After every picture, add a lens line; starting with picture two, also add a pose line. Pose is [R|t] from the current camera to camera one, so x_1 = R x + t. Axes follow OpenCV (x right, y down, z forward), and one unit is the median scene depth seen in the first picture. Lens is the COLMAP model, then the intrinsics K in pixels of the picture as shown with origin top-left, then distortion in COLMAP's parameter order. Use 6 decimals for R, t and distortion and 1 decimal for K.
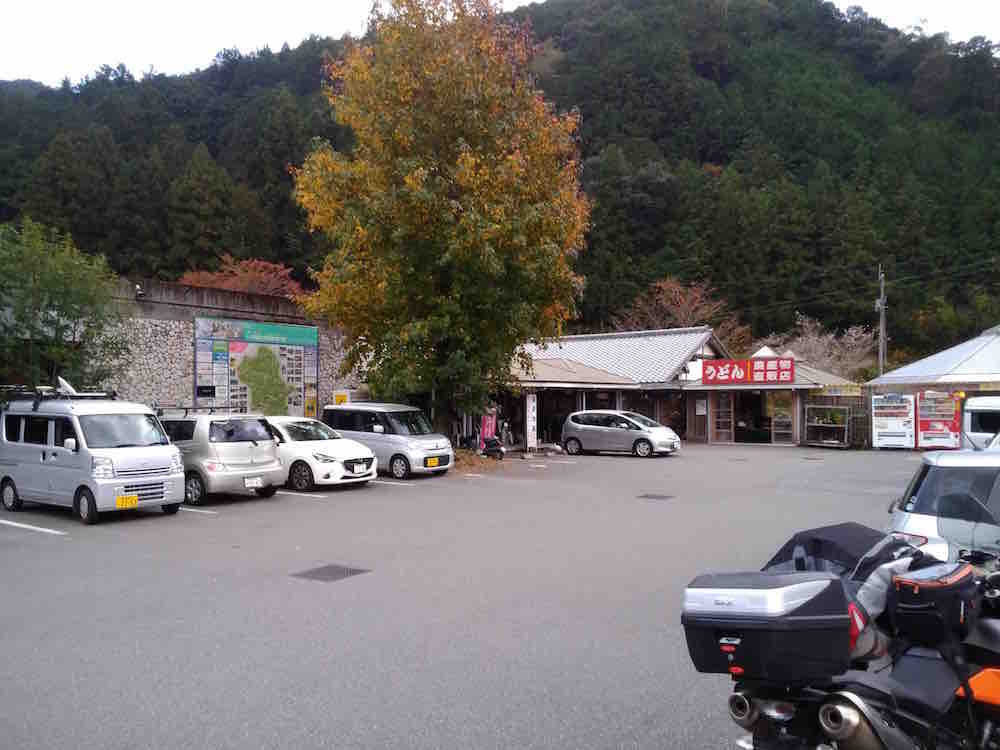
lens RADIAL K [[791.9, 0, 479.2], [0, 791.9, 393.5], [0, 0, 1]] dist [0.008136, -0.045765]
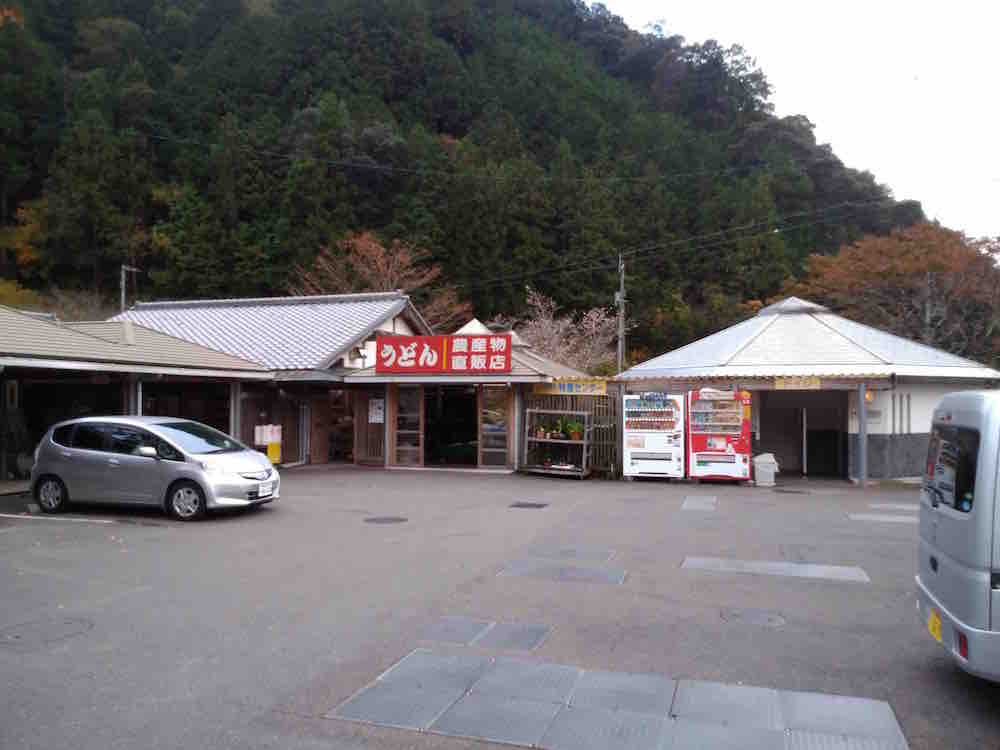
lens RADIAL K [[791.9, 0, 498.3], [0, 791.9, 375.6], [0, 0, 1]] dist [0.008136, -0.045765]
pose [[0.947112, 0.021719, 0.320169, 0.082615], [-0.013926, 0.999549, -0.026608, 0.002238], [-0.320602, 0.020742, 0.946987, 0.179716]]
